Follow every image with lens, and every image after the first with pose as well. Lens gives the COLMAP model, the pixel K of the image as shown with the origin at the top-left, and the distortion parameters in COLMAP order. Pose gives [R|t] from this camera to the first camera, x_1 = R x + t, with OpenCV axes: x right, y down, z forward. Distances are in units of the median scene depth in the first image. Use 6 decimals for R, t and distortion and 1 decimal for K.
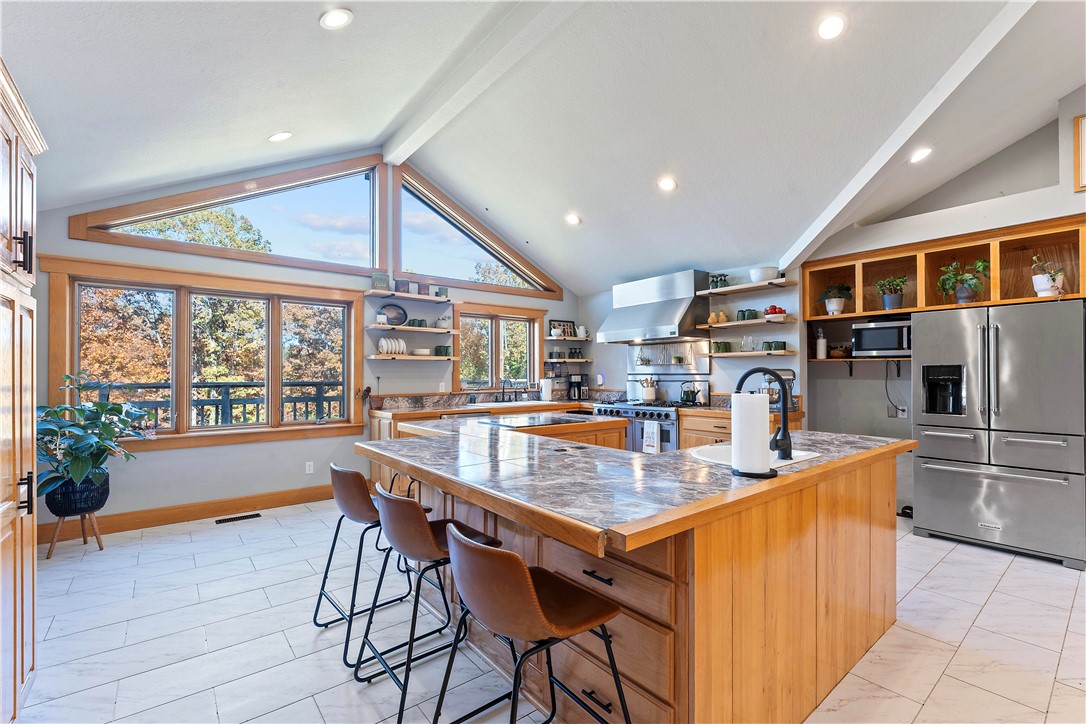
lens RADIAL K [[471.1, 0, 543.5], [0, 471.1, 367.8], [0, 0, 1]] dist [-0.000112, -0.000003]
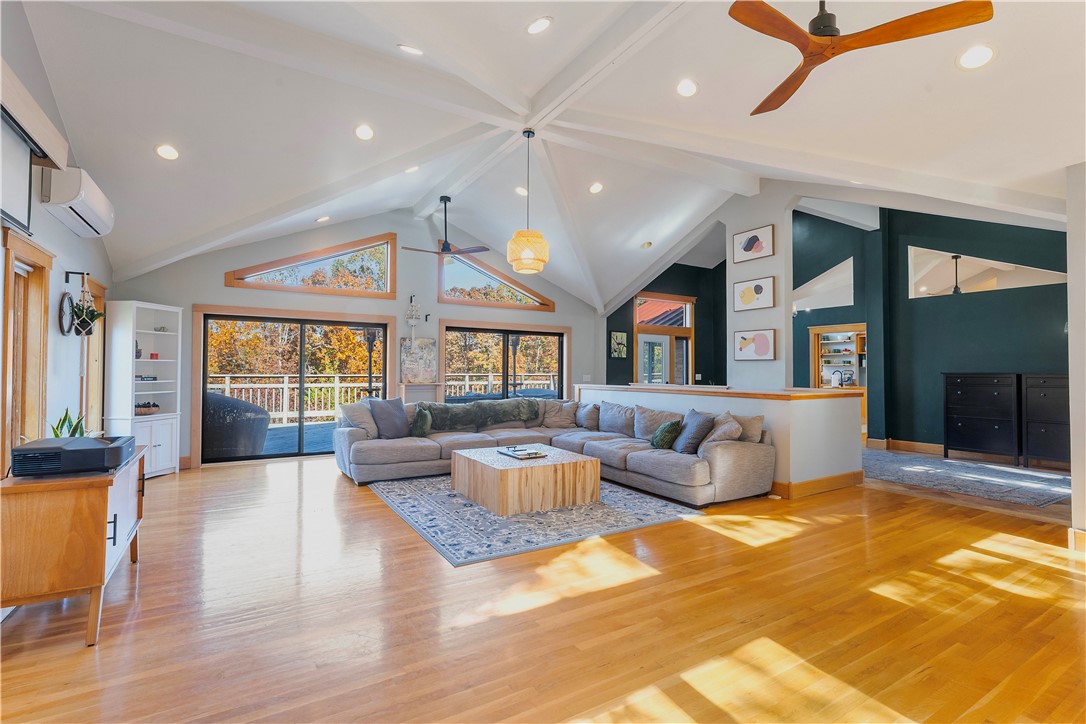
lens RADIAL K [[500.3, 0, 542.3], [0, 500.3, 361.8], [0, 0, 1]] dist [-0.000045, 0.000001]
pose [[0.990934, 0.005813, -0.134225, -0.935718], [-0.006460, 0.999970, -0.004385, -0.023358], [0.134195, 0.005212, 0.990941, -2.265070]]
